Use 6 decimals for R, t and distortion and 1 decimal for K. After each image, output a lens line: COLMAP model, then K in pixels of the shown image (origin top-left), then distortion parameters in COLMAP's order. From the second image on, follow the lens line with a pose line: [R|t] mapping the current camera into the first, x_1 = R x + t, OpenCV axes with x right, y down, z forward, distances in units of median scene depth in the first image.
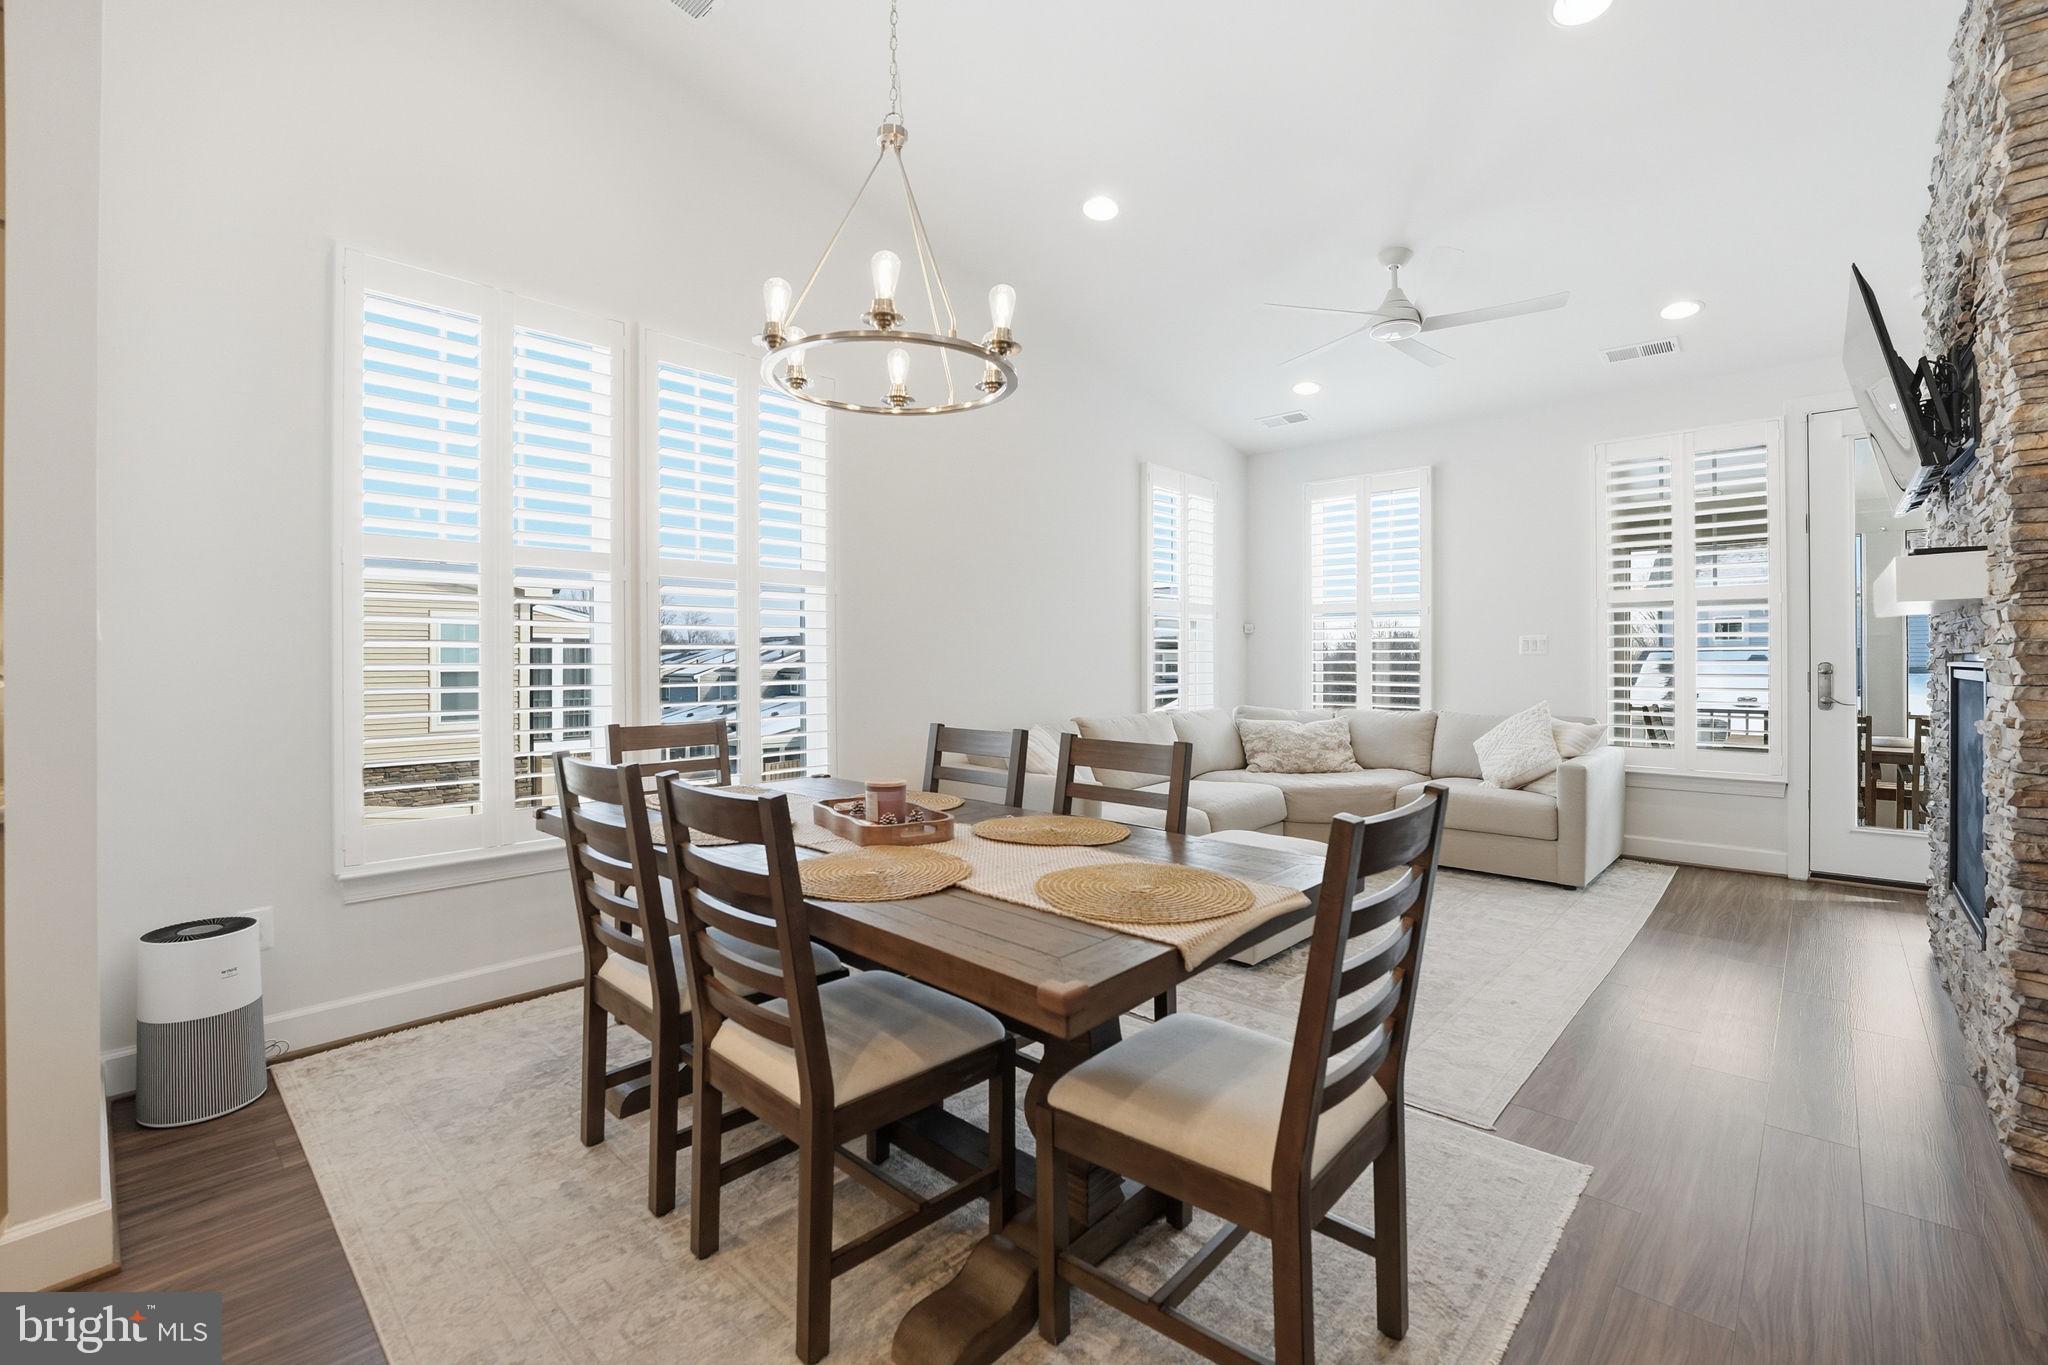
lens RADIAL K [[877.5, 0, 1027.0], [0, 877.5, 667.1], [0, 0, 1]] dist [-0.013338, -0.000029]
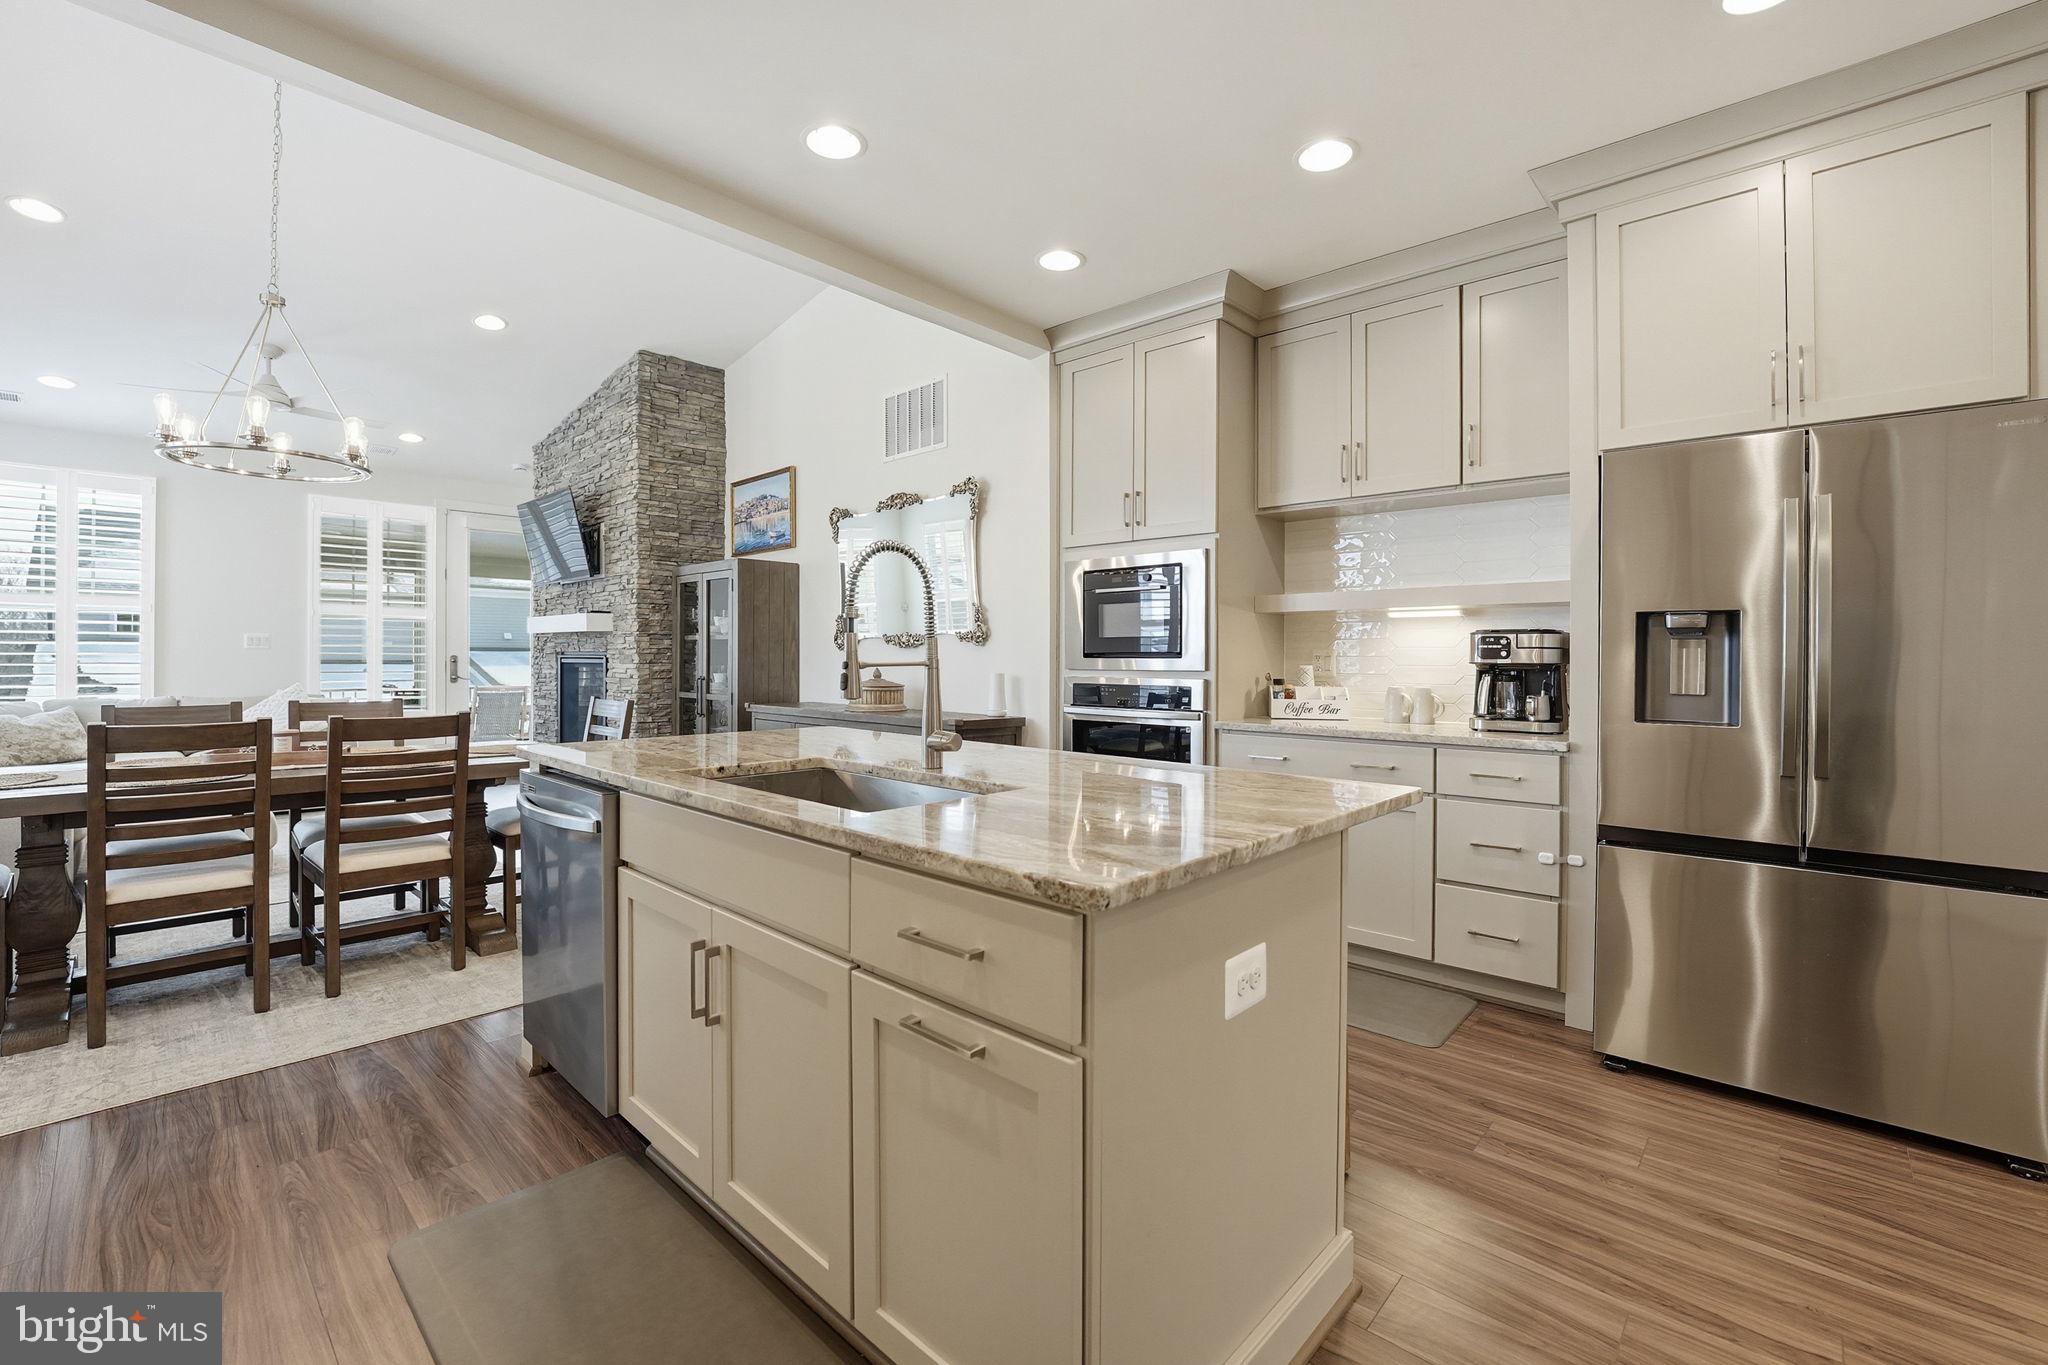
lens RADIAL K [[860.3, 0, 1016.8], [0, 860.3, 650.5], [0, 0, 1]] dist [-0.023462, 0.000222]
pose [[0.009952, 0.008687, 0.999913, -1.143076], [0.002405, 0.999959, -0.008712, 0.003756], [-0.999948, 0.002492, 0.009931, -0.208058]]
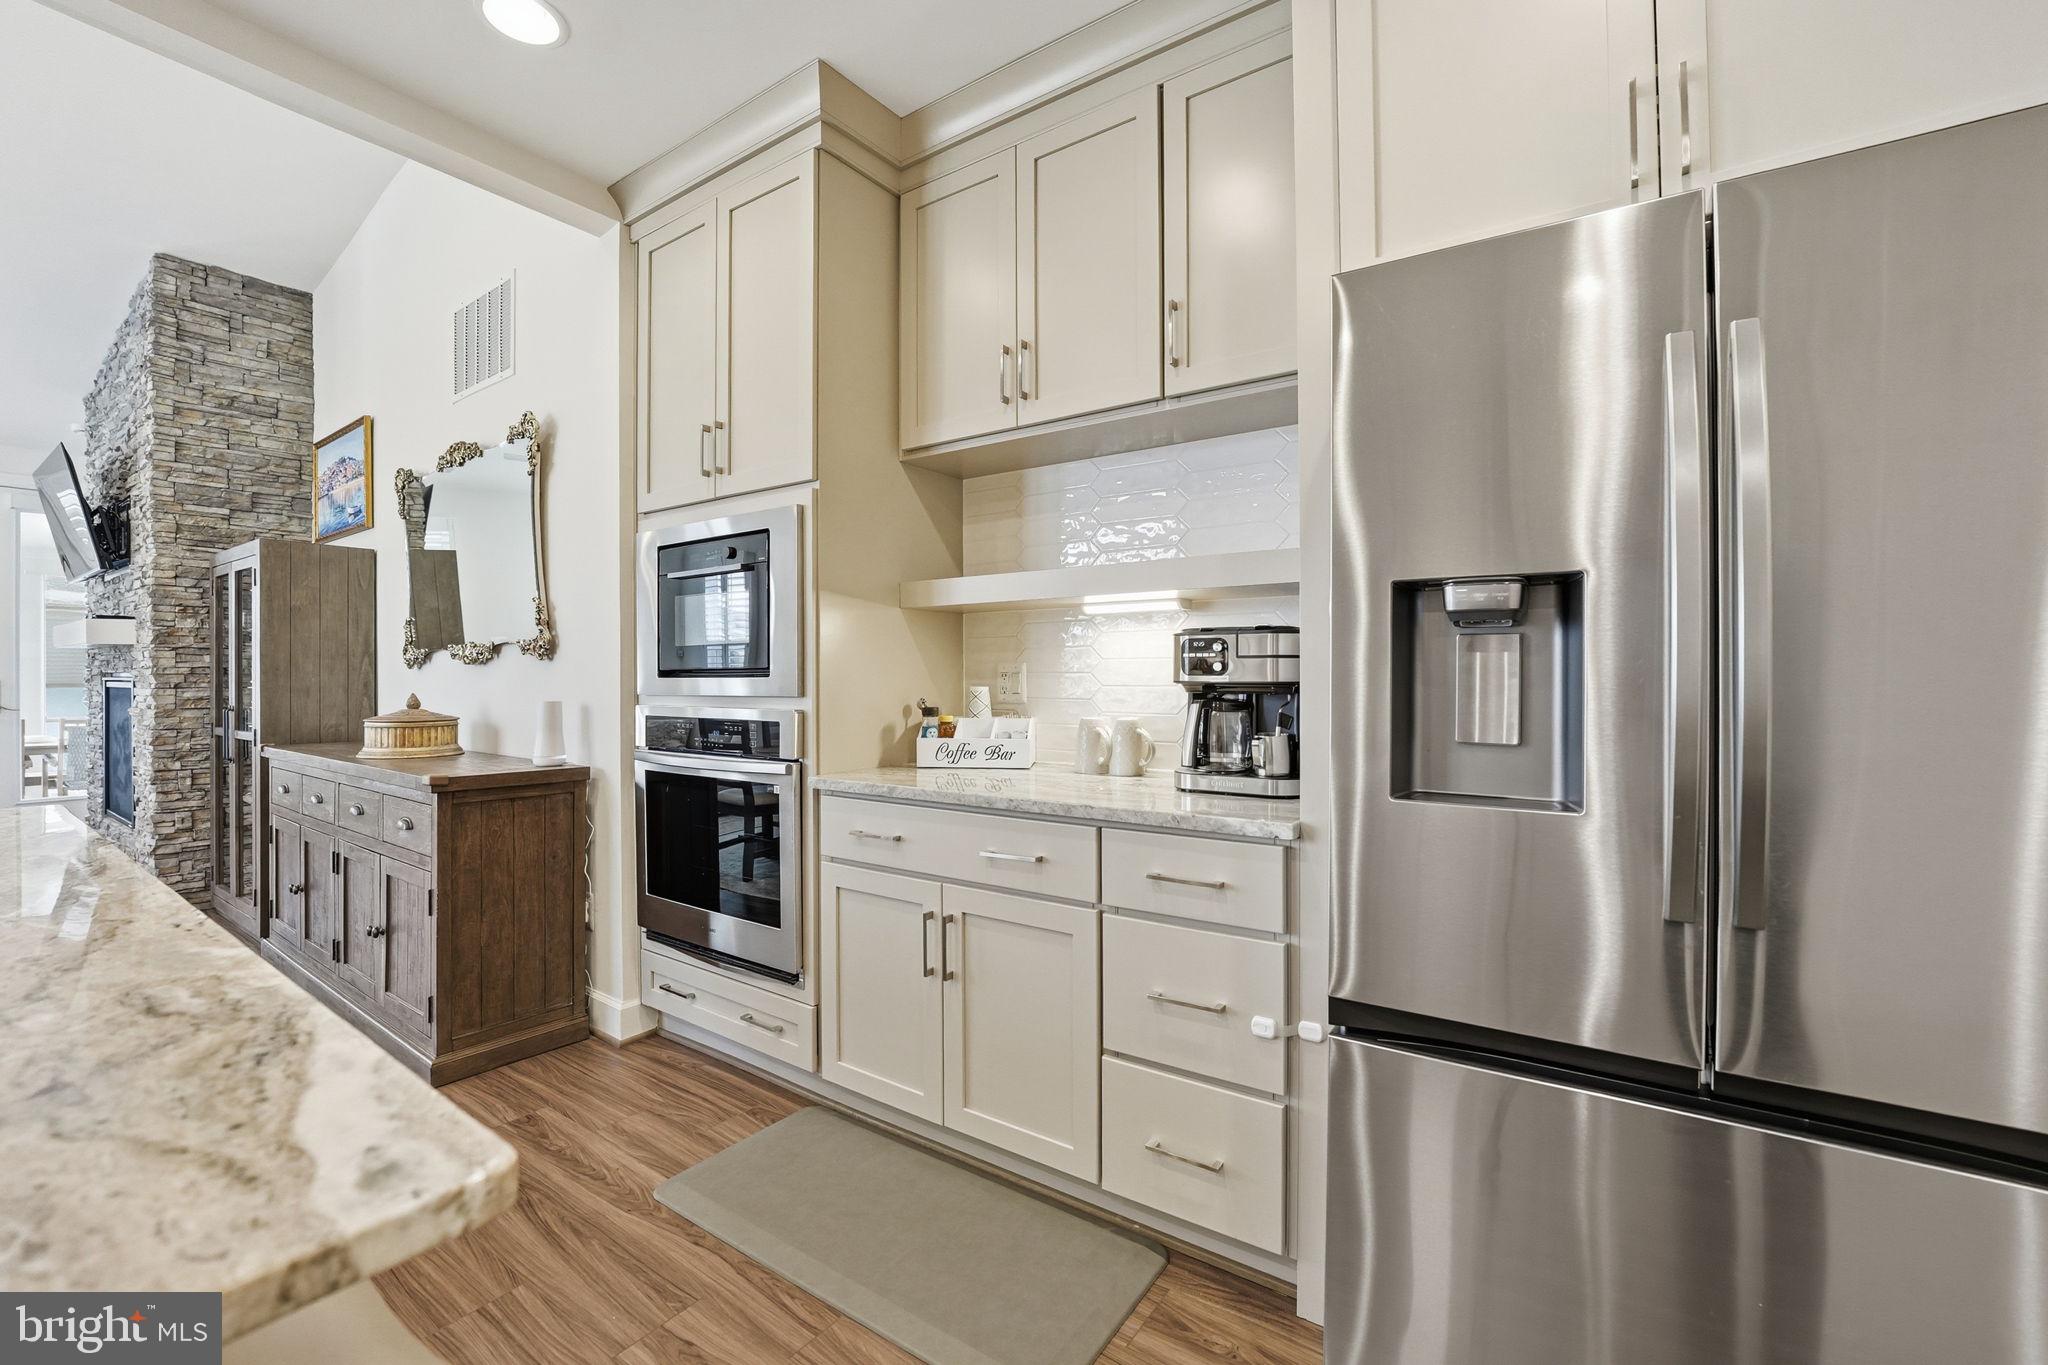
lens RADIAL K [[850.5, 0, 1012.5], [0, 850.5, 666.5], [0, 0, 1]] dist [-0.026356, 0.000392]
pose [[-0.120556, 0.011202, 0.992643, -0.723433], [0.008976, 0.999908, -0.010194, 0.004855], [-0.992666, 0.007681, -0.120646, -0.548201]]
